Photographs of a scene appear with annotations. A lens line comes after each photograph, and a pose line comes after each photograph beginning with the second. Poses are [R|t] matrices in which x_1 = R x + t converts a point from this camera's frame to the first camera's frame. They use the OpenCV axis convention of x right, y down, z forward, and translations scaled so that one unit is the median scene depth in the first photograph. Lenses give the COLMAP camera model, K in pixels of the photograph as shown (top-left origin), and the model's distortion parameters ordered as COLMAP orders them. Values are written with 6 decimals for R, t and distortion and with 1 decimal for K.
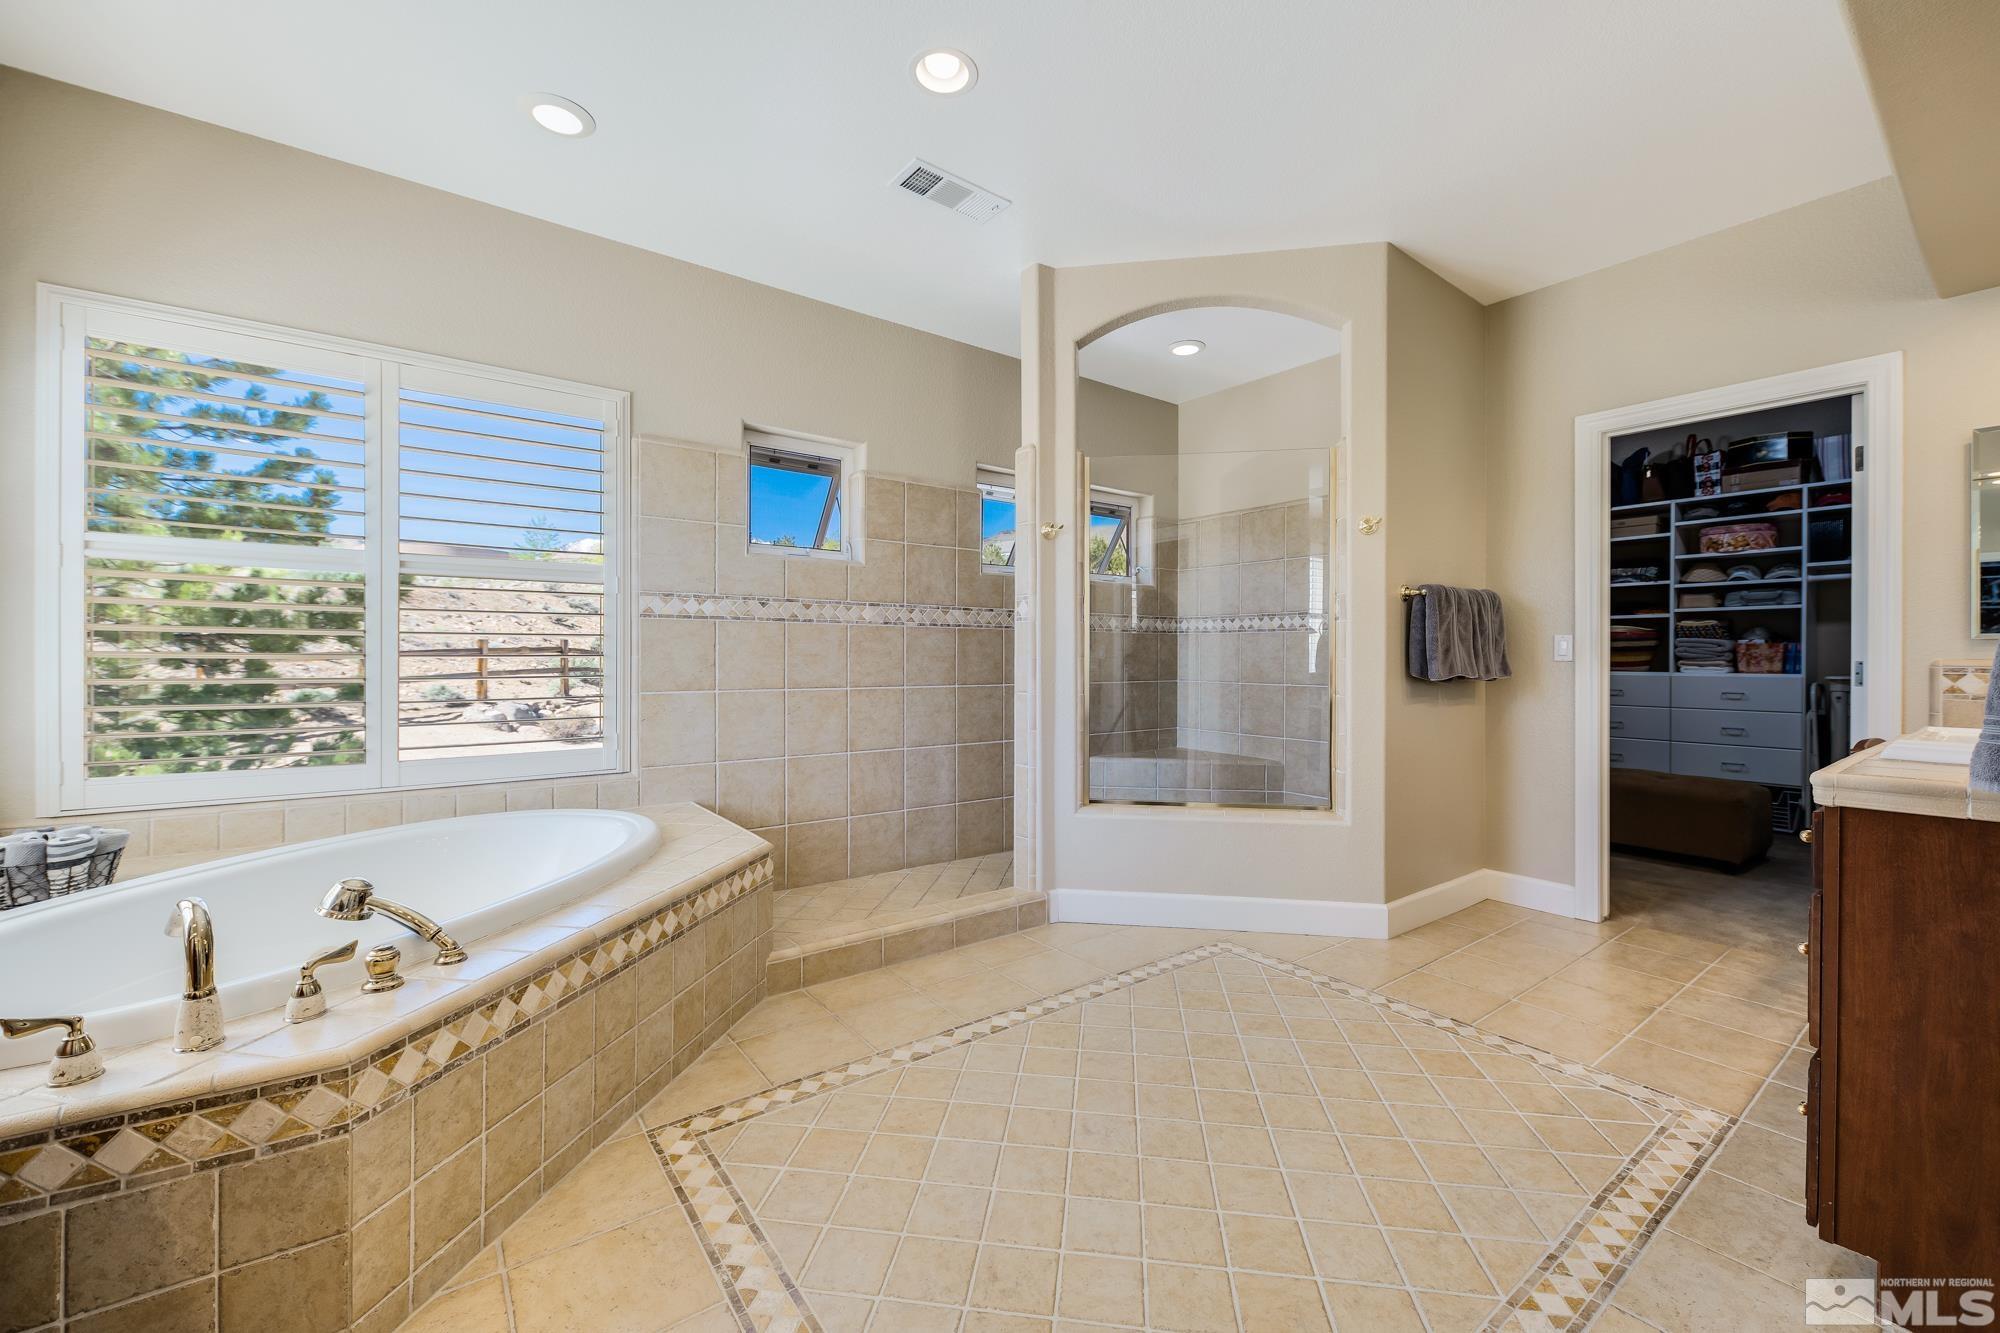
lens RADIAL K [[799.6, 0, 1002.3], [0, 799.6, 660.8], [0, 0, 1]] dist [0.002899, 0.000229]
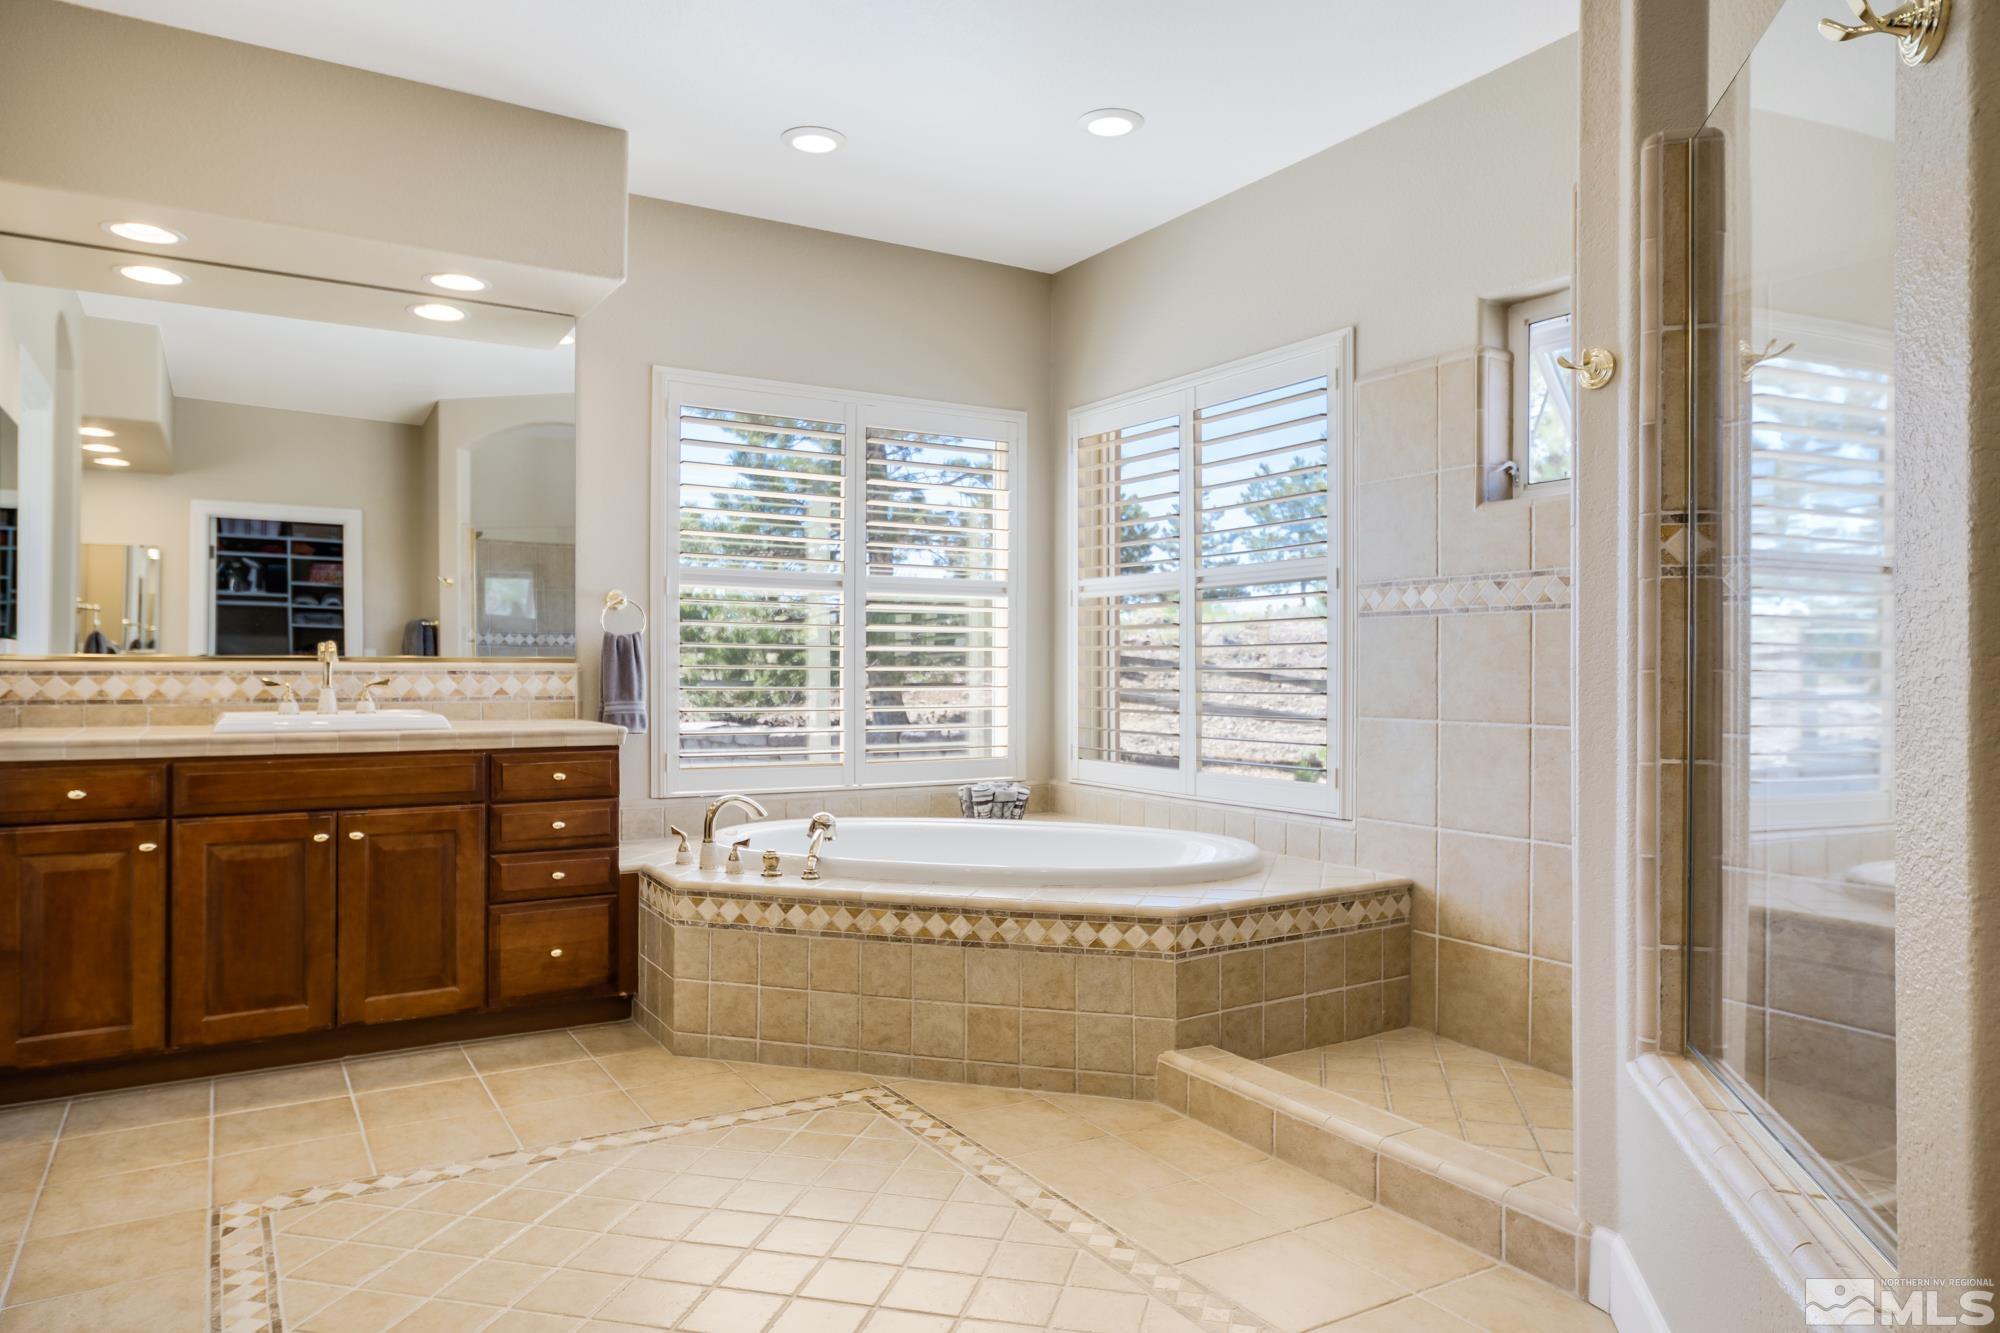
lens RADIAL K [[1289.7, 0, 1000.0], [0, 1289.7, 666.5], [0, 0, 1]] dist [-0.004021, -0.000244]
pose [[-0.099486, -0.002387, -0.995036, 1.233157], [-0.007591, 0.999970, -0.001640, -0.005218], [0.995010, 0.007390, -0.099502, 1.214479]]
